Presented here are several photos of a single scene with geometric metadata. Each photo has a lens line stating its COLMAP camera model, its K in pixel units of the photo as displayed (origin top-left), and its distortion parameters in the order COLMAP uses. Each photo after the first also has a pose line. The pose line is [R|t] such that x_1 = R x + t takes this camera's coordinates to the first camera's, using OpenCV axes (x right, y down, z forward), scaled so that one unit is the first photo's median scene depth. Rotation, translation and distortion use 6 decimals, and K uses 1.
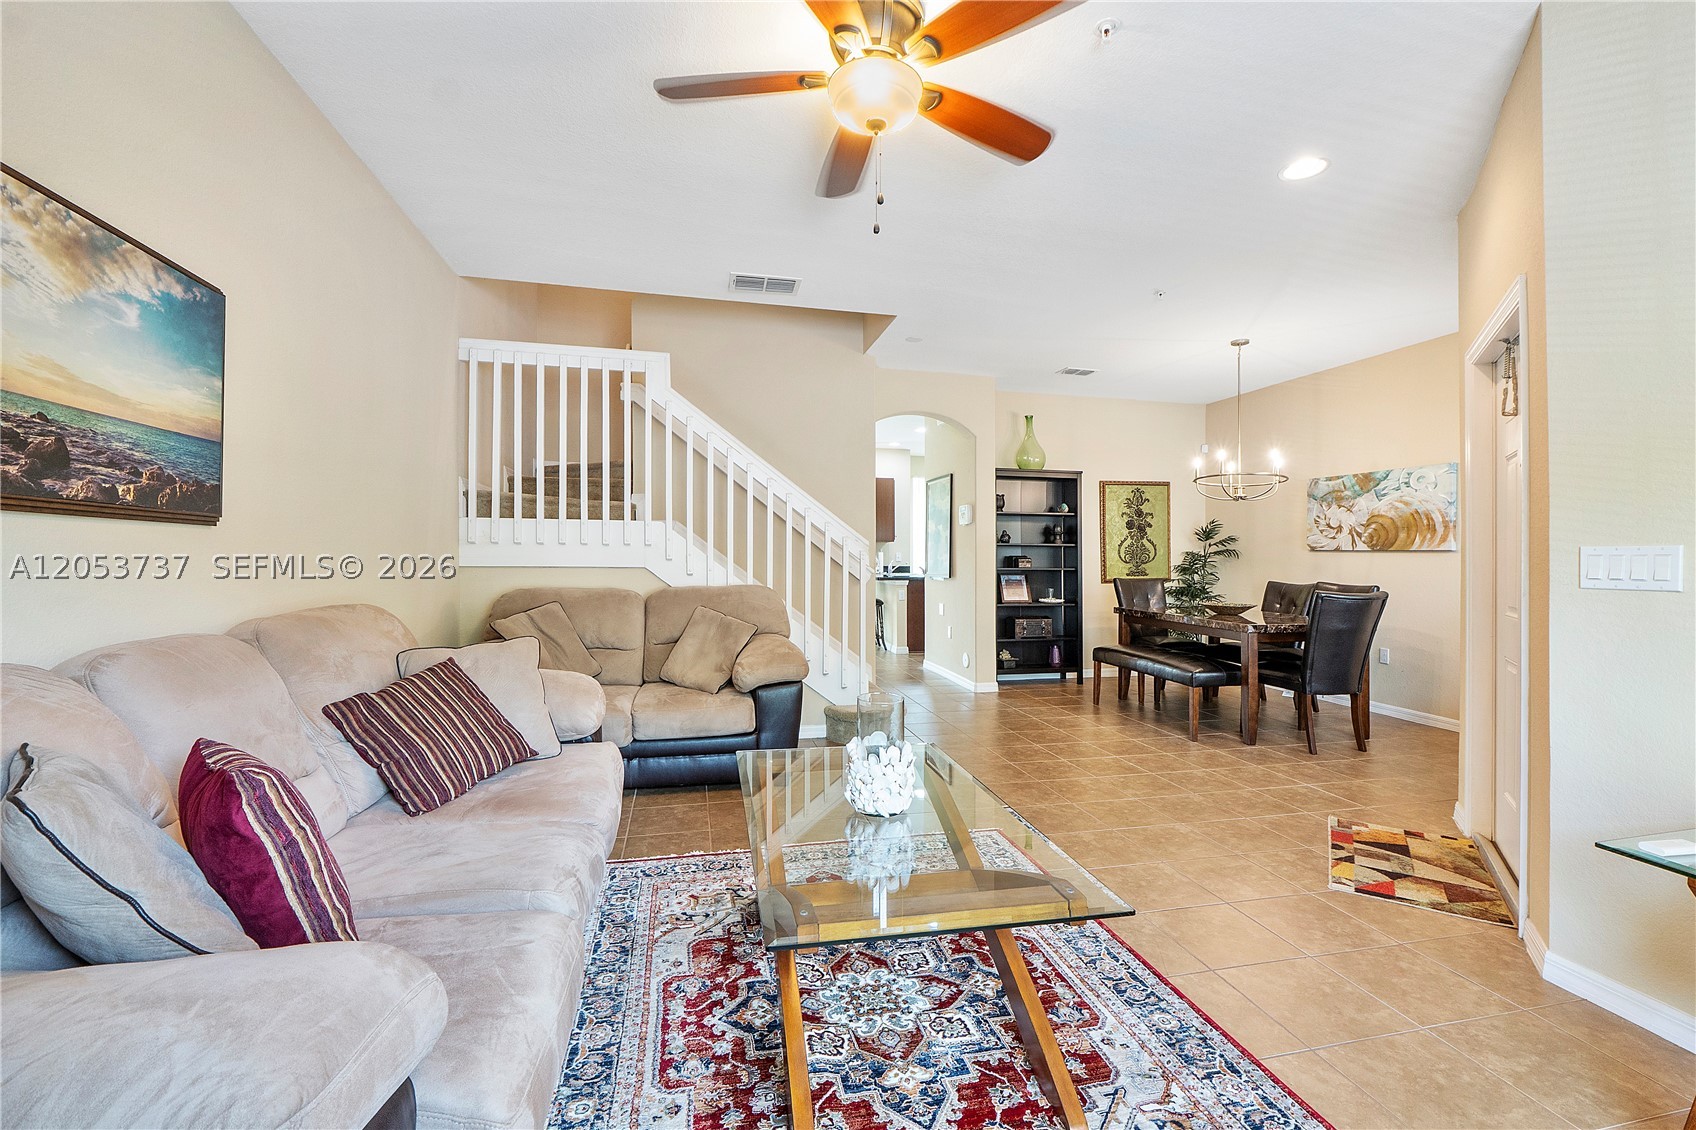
lens RADIAL K [[718.1, 0, 842.2], [0, 718.1, 529.8], [0, 0, 1]] dist [-0.010096, 0.000438]
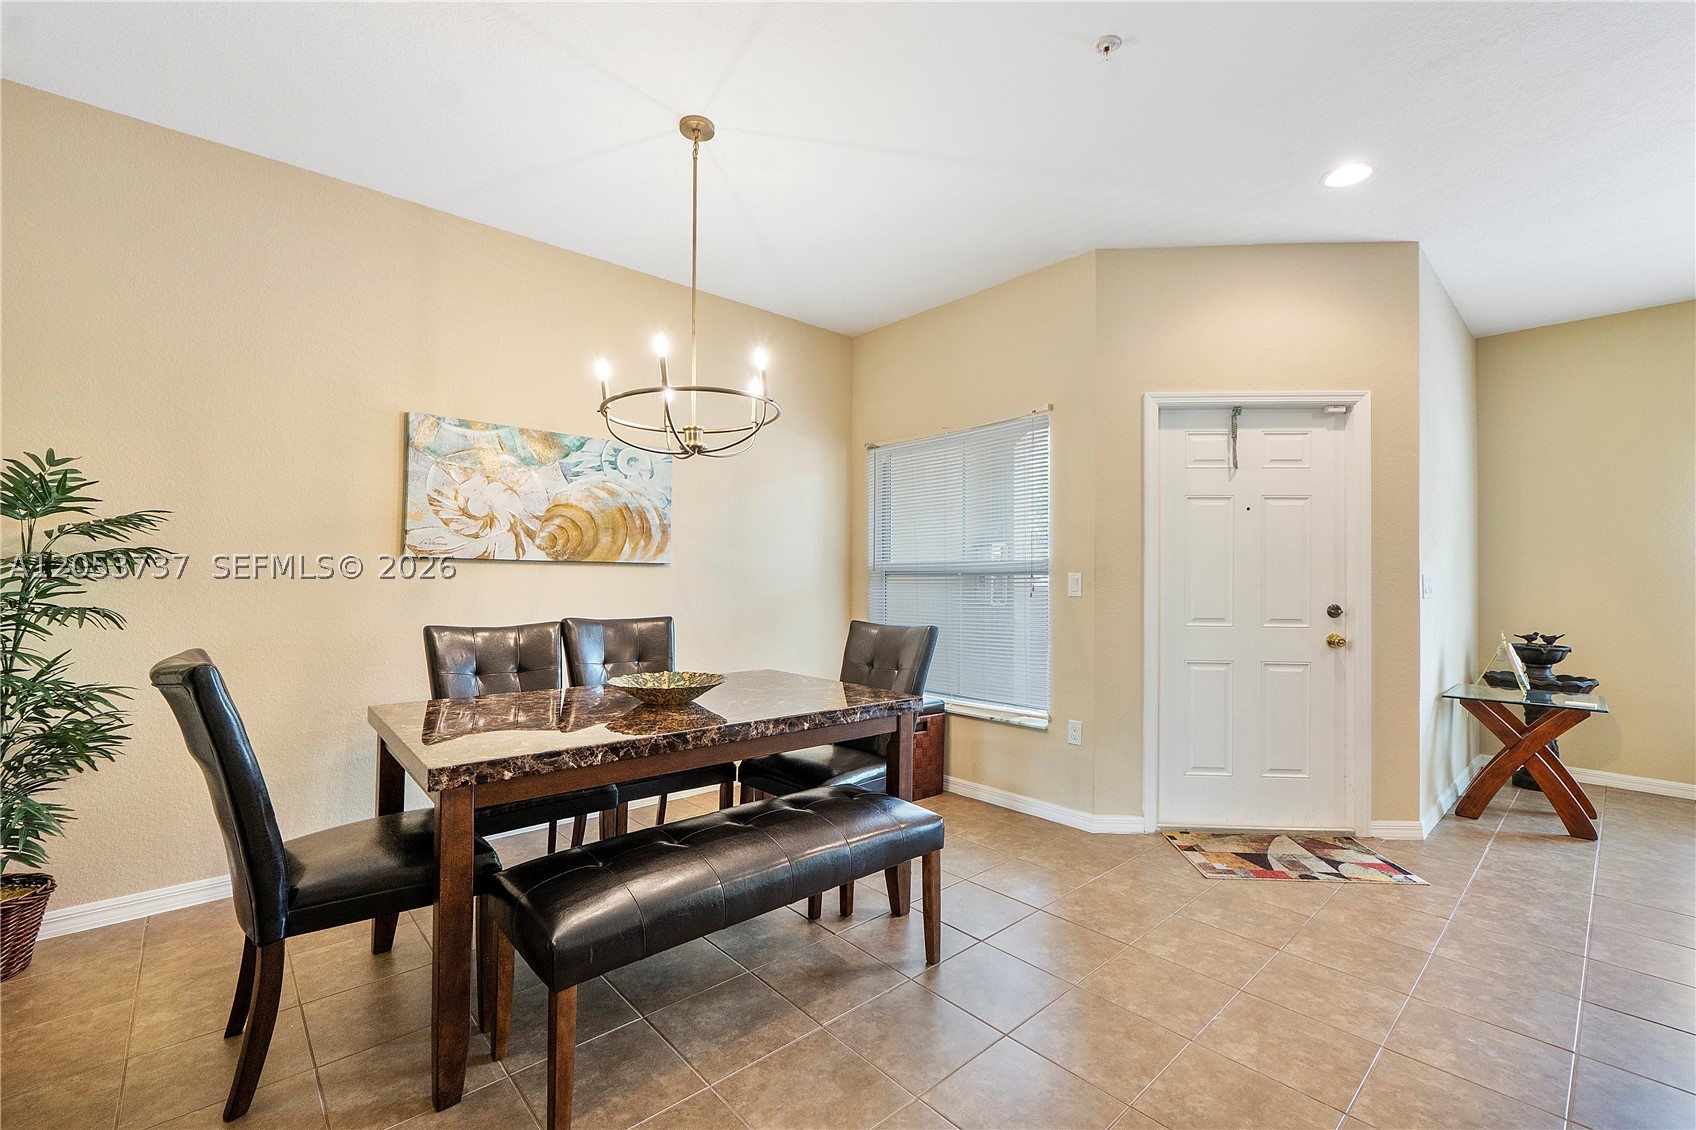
lens RADIAL K [[718.1, 0, 849.6], [0, 718.1, 561.8], [0, 0, 1]] dist [-0.010096, 0.000438]
pose [[-0.502187, 0.002739, 0.864755, 0.078086], [-0.043174, 0.998668, -0.028235, 0.032705], [-0.863681, -0.051514, -0.501400, 0.992352]]
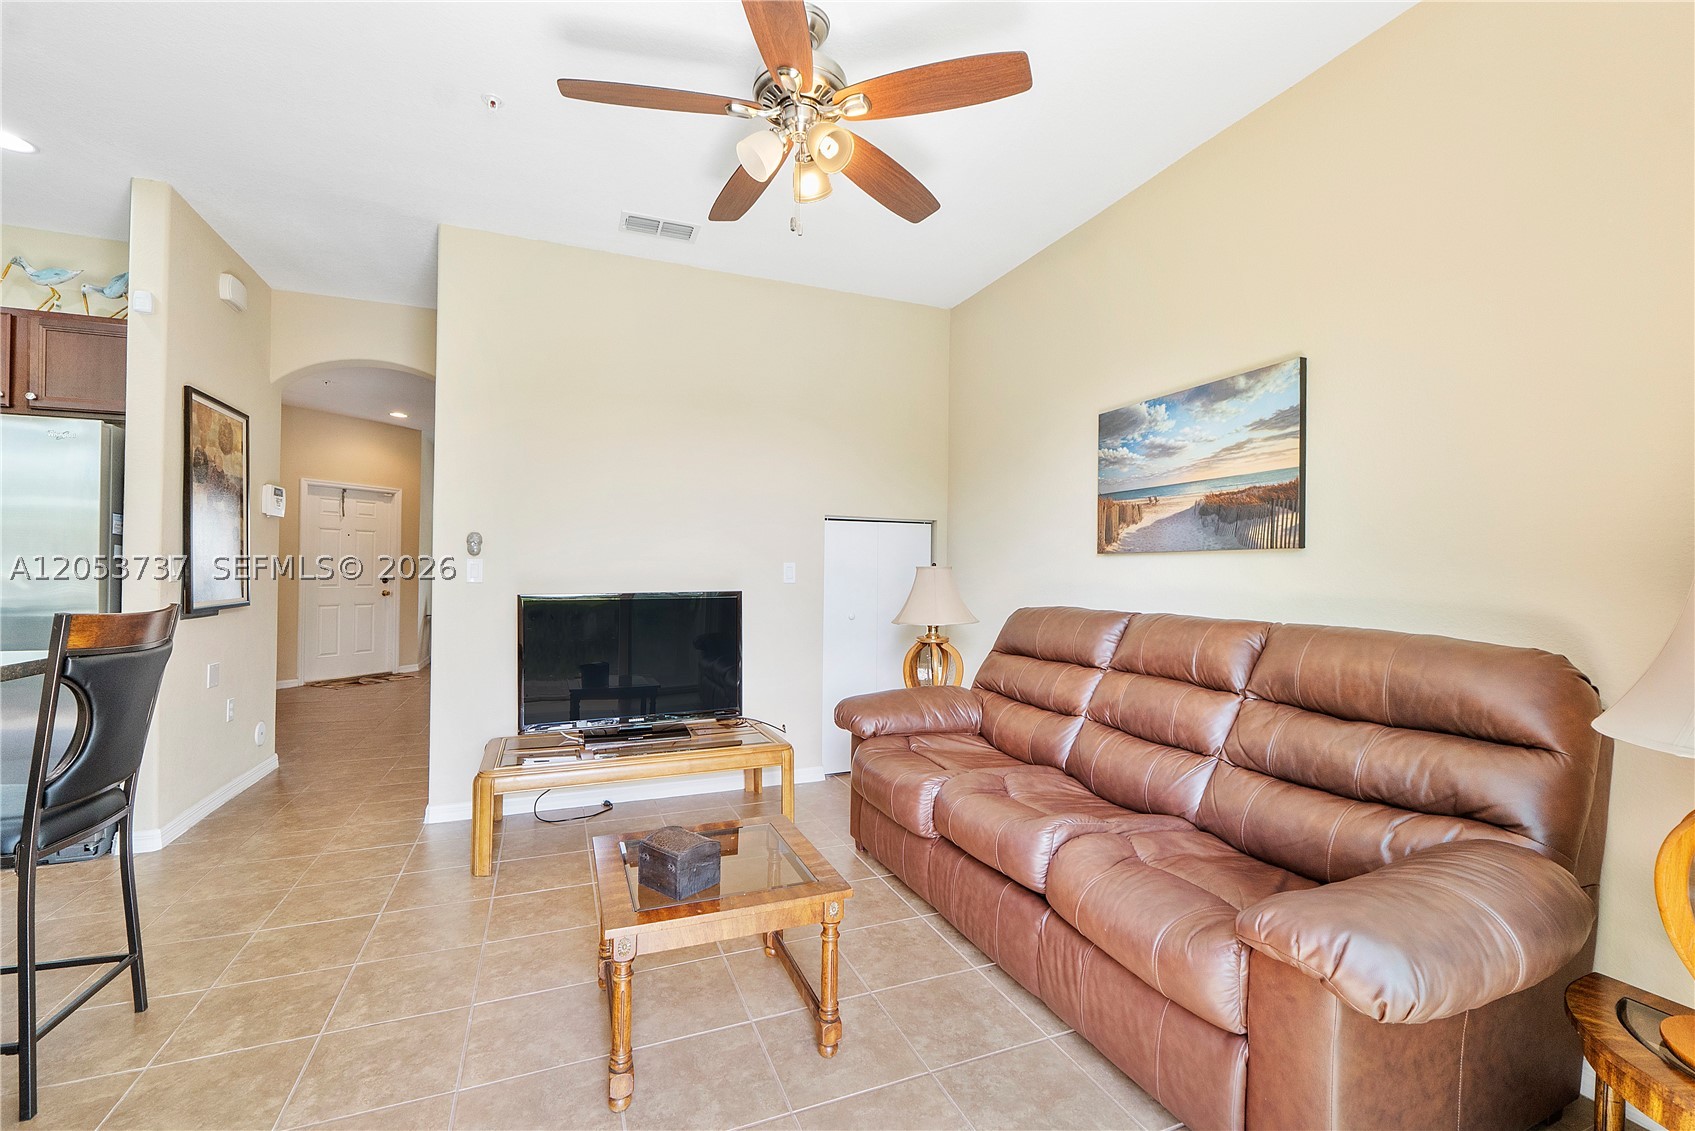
lens RADIAL K [[717.7, 0, 851.9], [0, 717.7, 570.0], [0, 0, 1]] dist [-0.010096, 0.000438]
pose [[-0.983597, -0.018590, -0.179420, -0.238146], [-0.011237, 0.999058, -0.041916, 0.065602], [0.180031, -0.039213, -0.982879, 1.832639]]
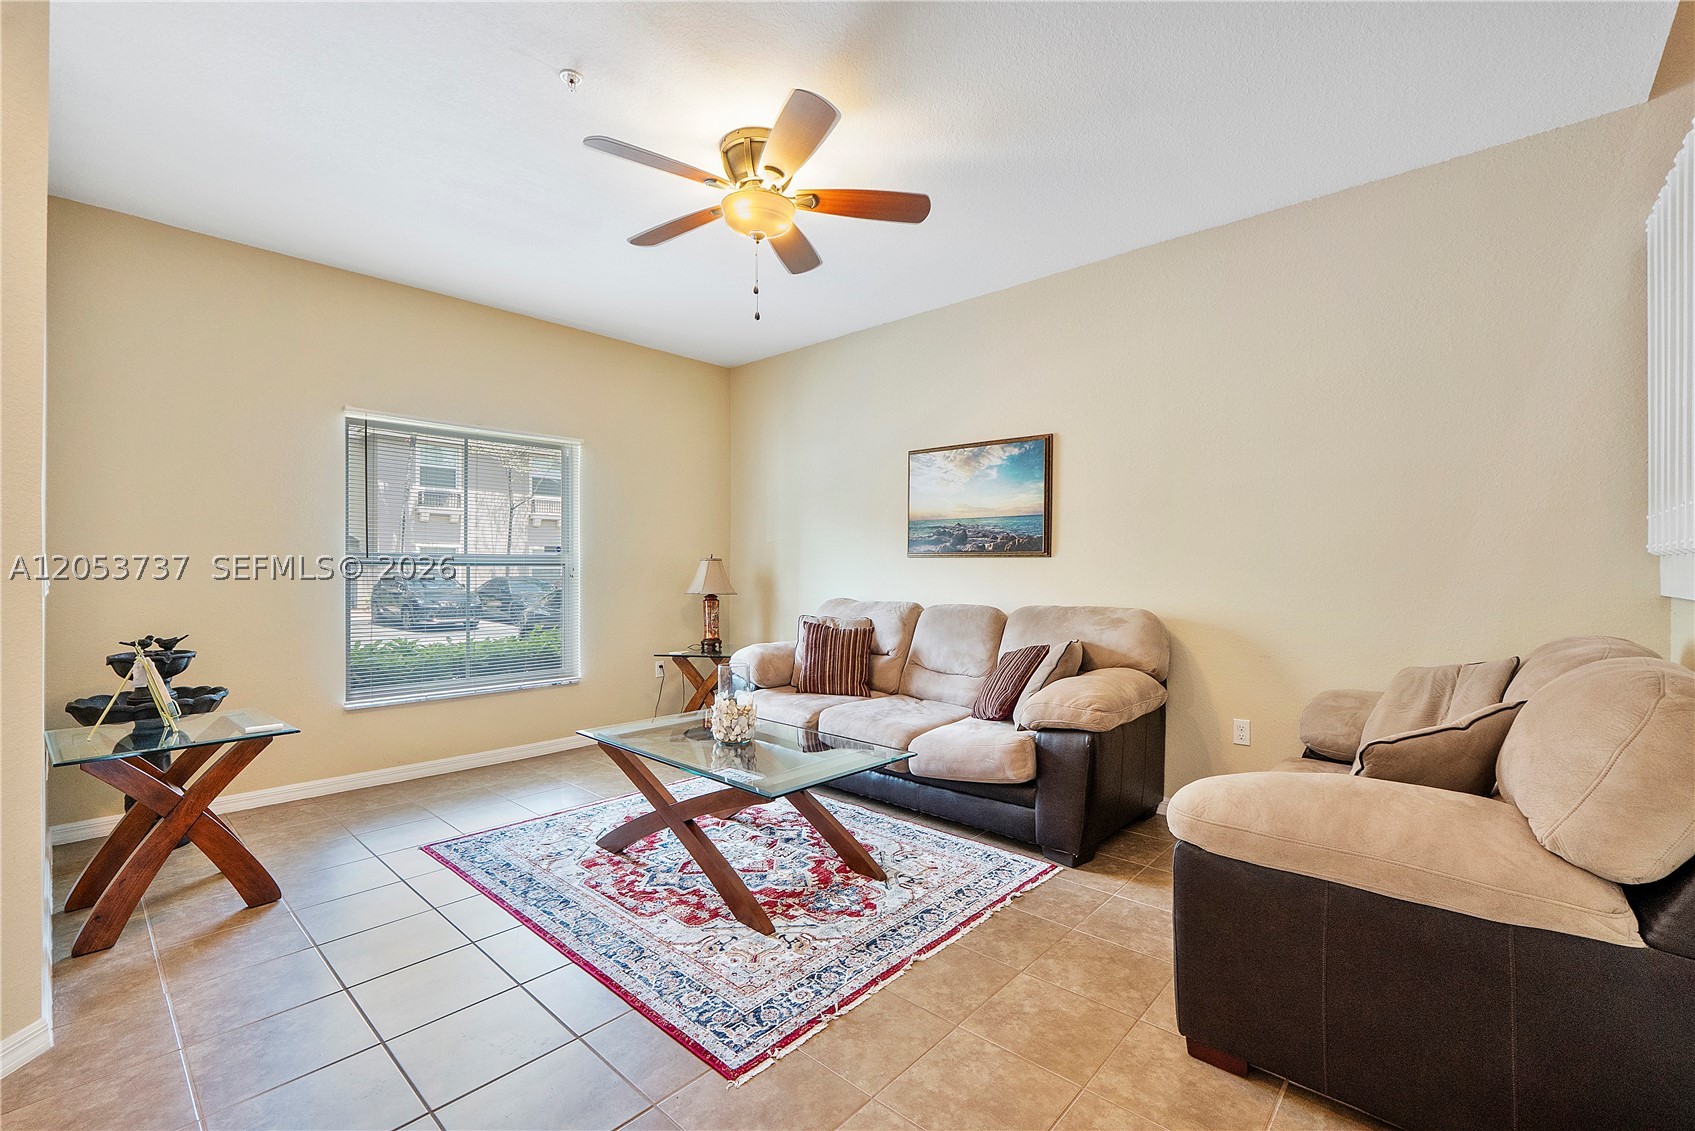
lens RADIAL K [[717.7, 0, 853.1], [0, 717.7, 572.2], [0, 0, 1]] dist [-0.010096, 0.000438]
pose [[-0.808644, -0.007687, -0.588248, 0.234902], [0.011353, 0.999525, -0.028668, 0.028595], [0.588189, -0.029860, -0.808172, 0.761318]]
